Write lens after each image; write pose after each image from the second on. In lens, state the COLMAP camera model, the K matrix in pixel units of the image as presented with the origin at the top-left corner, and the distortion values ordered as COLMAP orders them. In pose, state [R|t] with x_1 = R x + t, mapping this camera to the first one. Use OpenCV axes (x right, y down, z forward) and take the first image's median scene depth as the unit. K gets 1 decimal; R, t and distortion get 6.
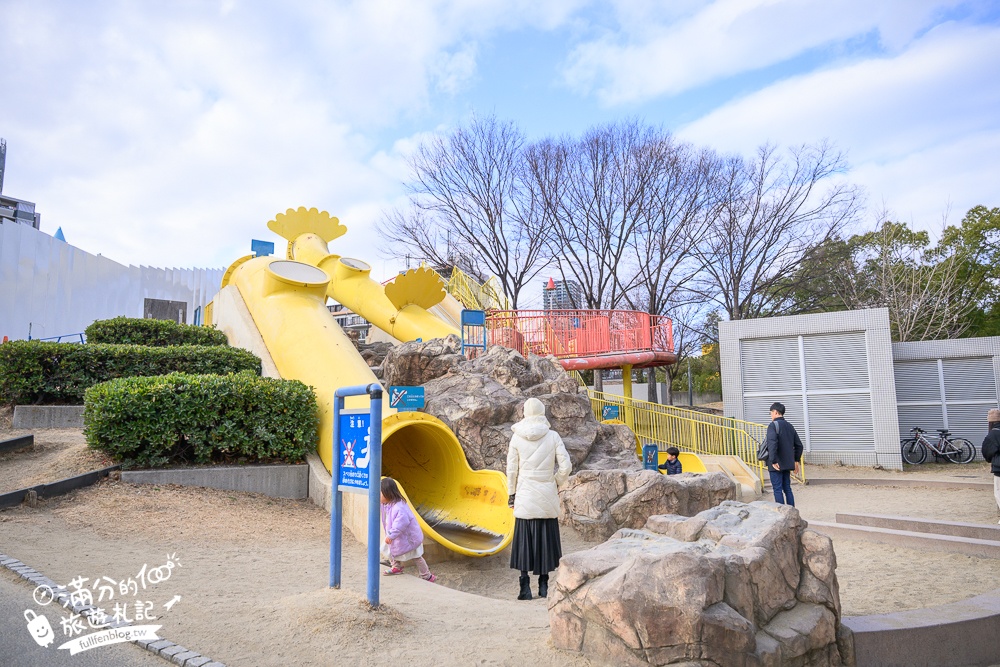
lens RADIAL K [[672.9, 0, 503.9], [0, 672.9, 336.4], [0, 0, 1]] dist [-0.000212, 0.001673]
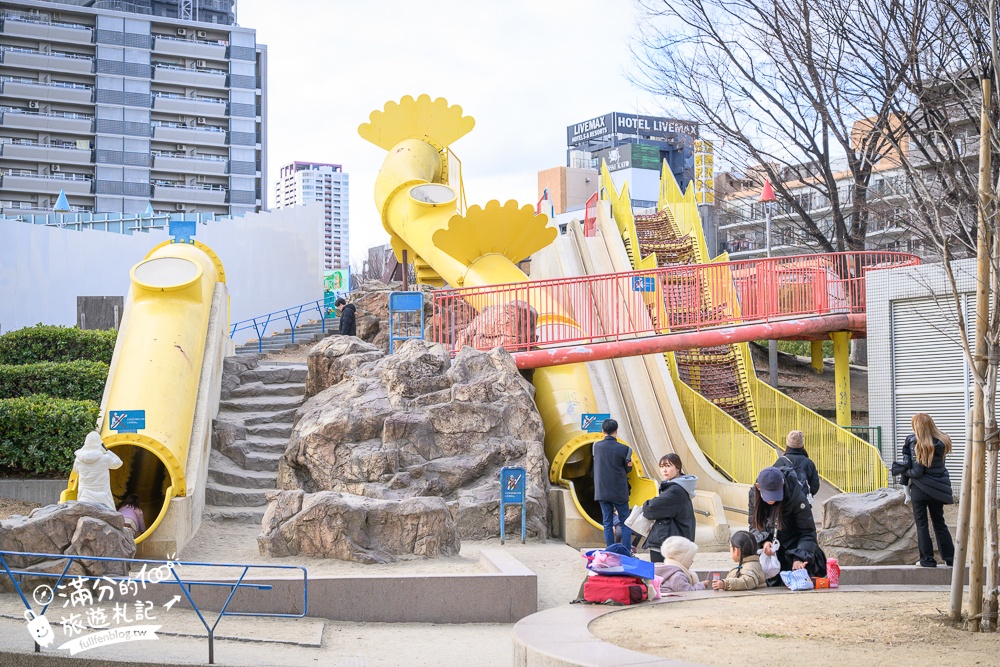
lens RADIAL K [[1549.1, 0, 498.5], [0, 1549.1, 332.8], [0, 0, 1]] dist [-0.000531, 0.000000]
pose [[0.876211, -0.026466, -0.481201, 1.094492], [0.062986, 0.996215, 0.059898, -0.111994], [0.477795, -0.082792, 0.874561, -0.617790]]
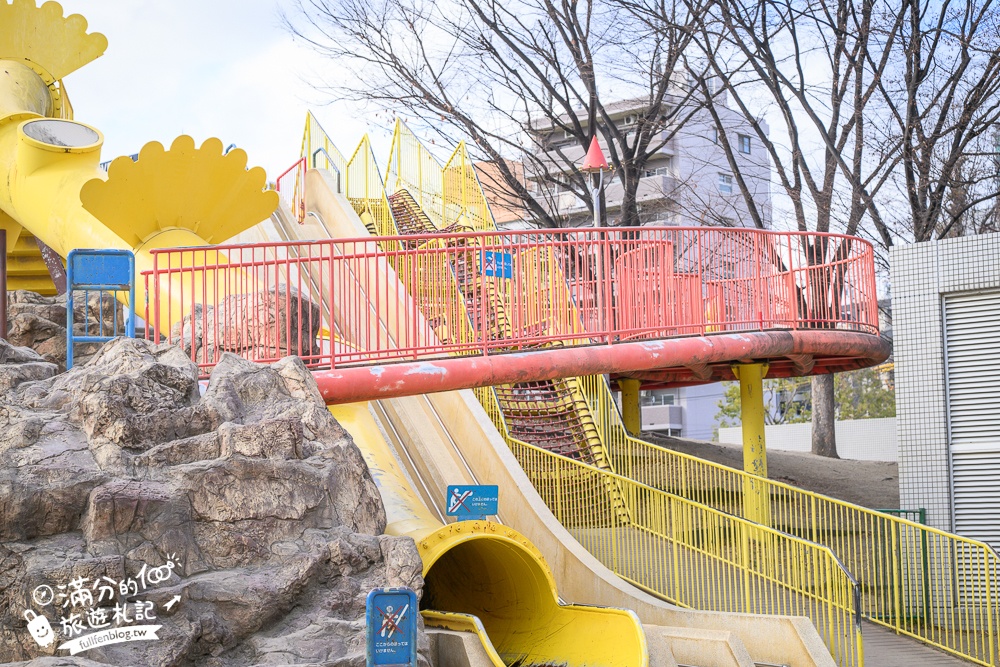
lens RADIAL K [[1804.6, 0, 498.8], [0, 1804.6, 333.2], [0, 0, 1]] dist [-0.023590, 0.000000]
pose [[0.975898, -0.028844, -0.216313, 0.501616], [0.034520, 0.999151, 0.022505, -0.006959], [0.215480, -0.029430, 0.976065, 0.009584]]
